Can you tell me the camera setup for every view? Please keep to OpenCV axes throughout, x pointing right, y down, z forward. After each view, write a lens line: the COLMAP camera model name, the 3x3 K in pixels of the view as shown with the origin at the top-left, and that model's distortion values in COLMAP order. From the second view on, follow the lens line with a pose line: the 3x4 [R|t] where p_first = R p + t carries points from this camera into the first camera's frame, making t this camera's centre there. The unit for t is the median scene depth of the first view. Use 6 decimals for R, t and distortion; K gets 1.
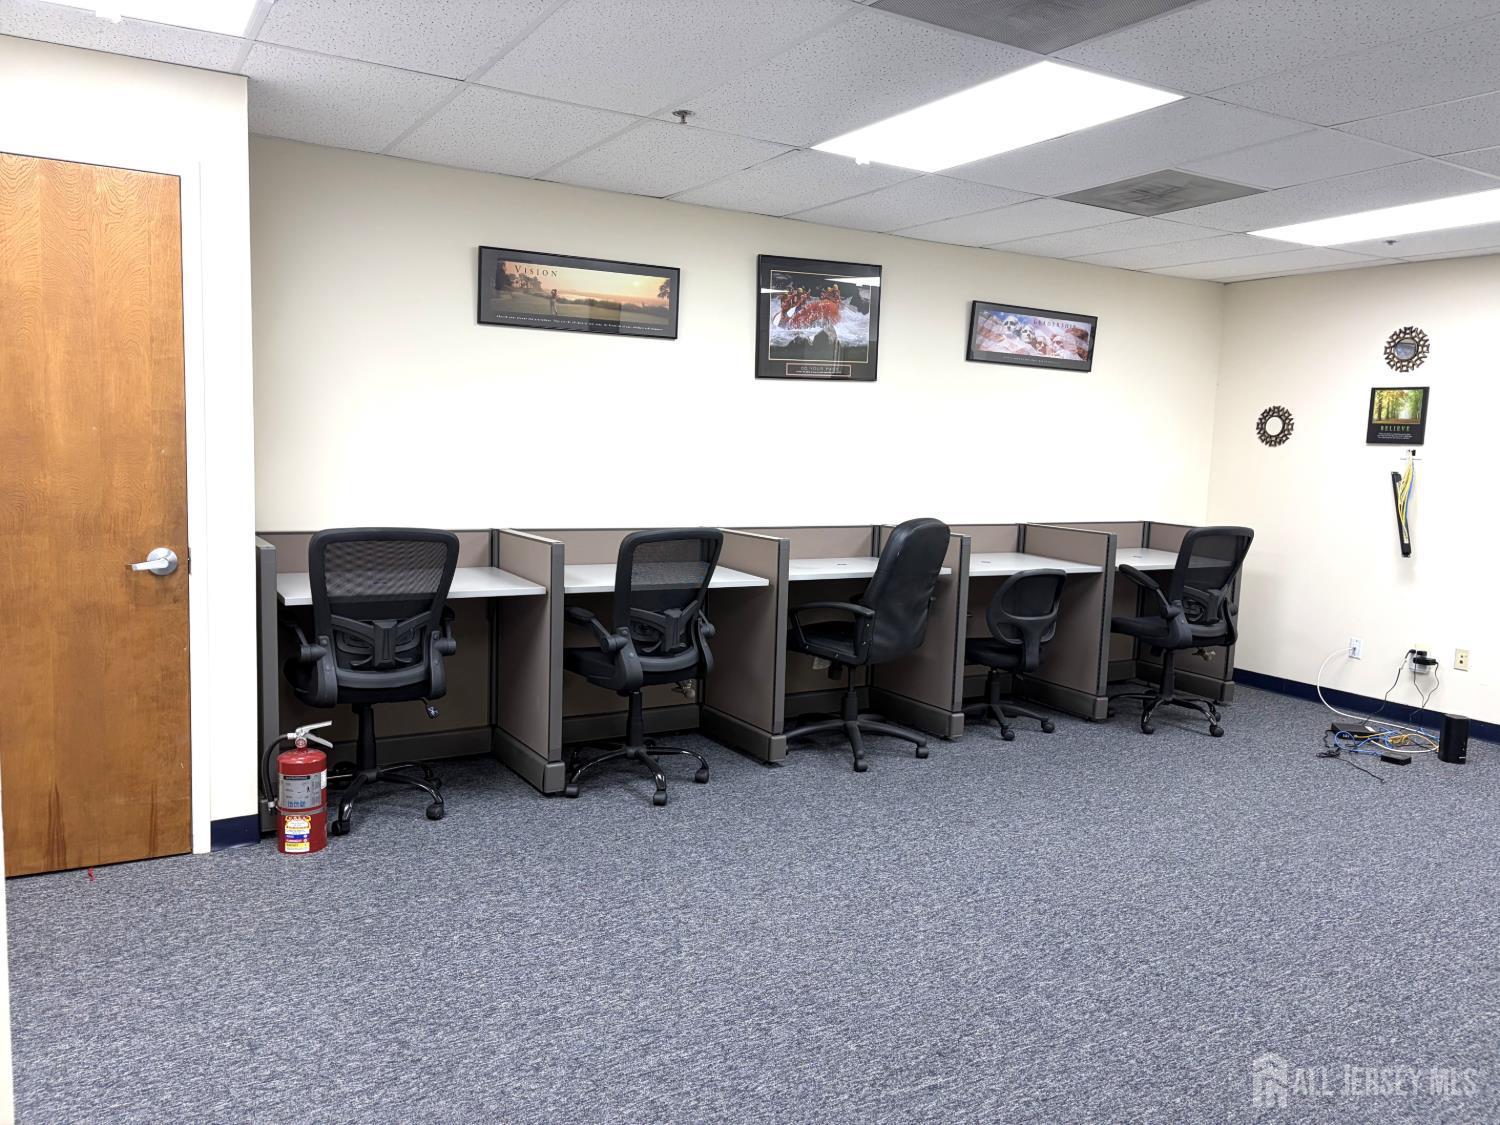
lens RADIAL K [[1140.9, 0, 749.3], [0, 1140.9, 567.2], [0, 0, 1]] dist [0.086089, -0.090456]
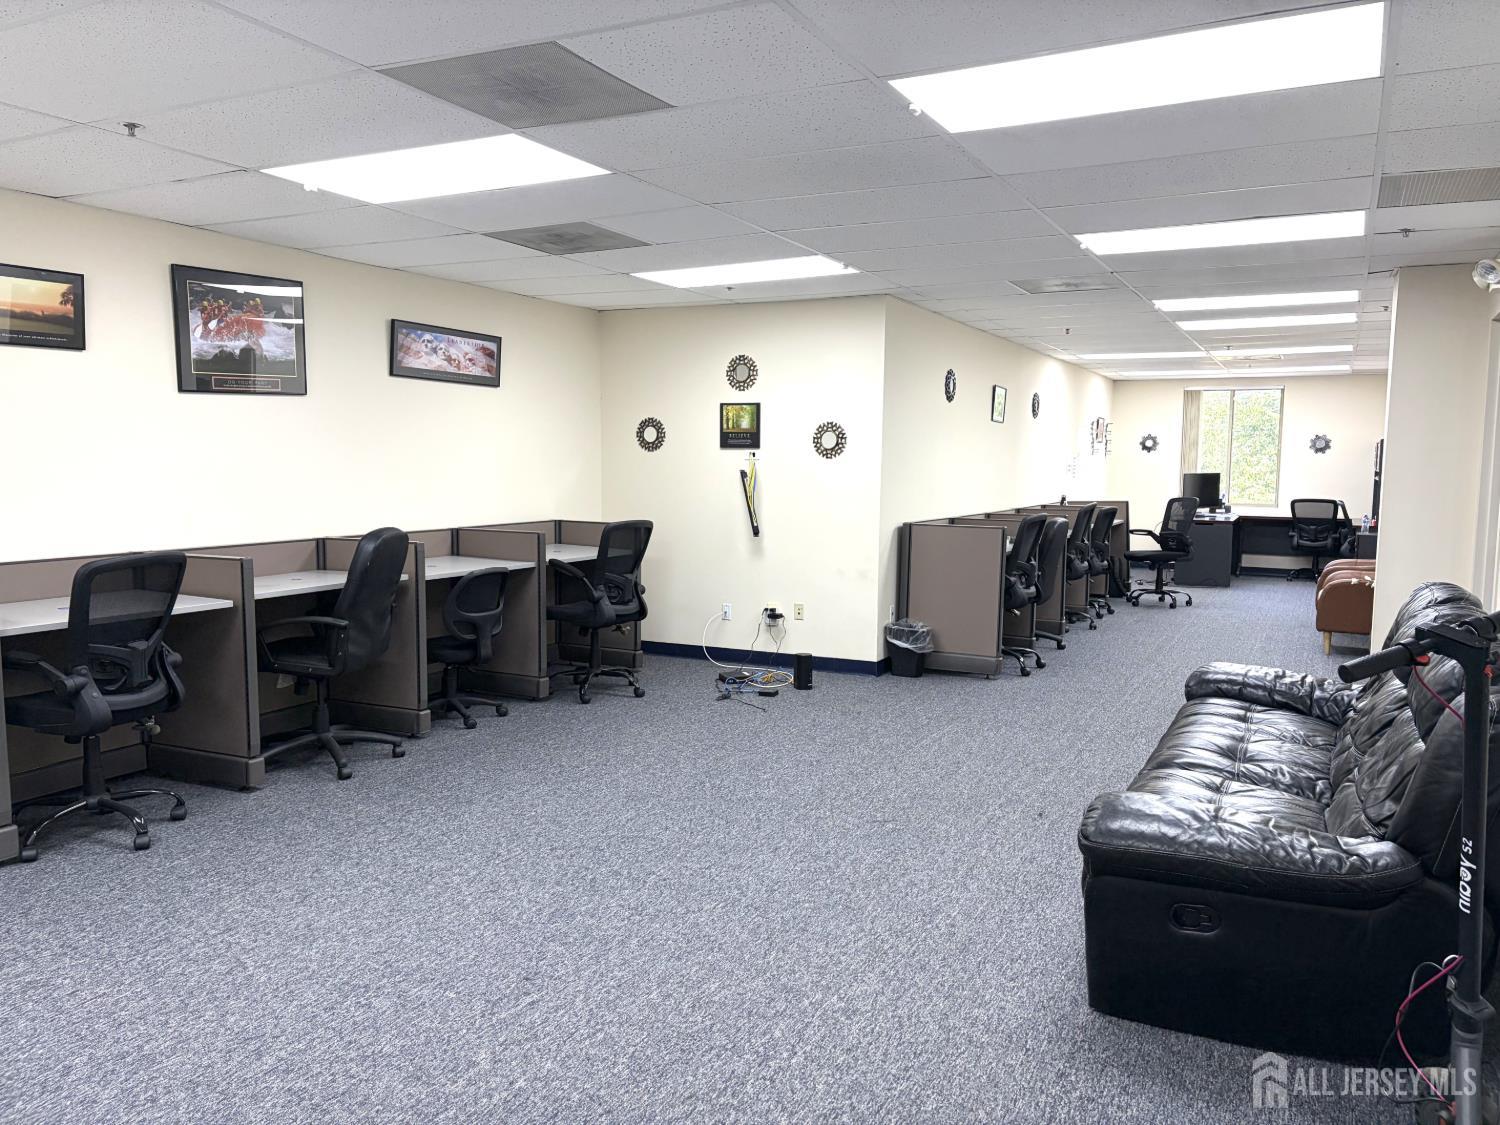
lens RADIAL K [[1140.9, 0, 749.3], [0, 1140.9, 567.2], [0, 0, 1]] dist [0.086089, -0.090456]
pose [[0.846077, -0.080907, 0.526885, -0.116526], [0.082550, 0.996377, 0.020441, -0.001312], [-0.526630, 0.026200, 0.849691, -0.066281]]
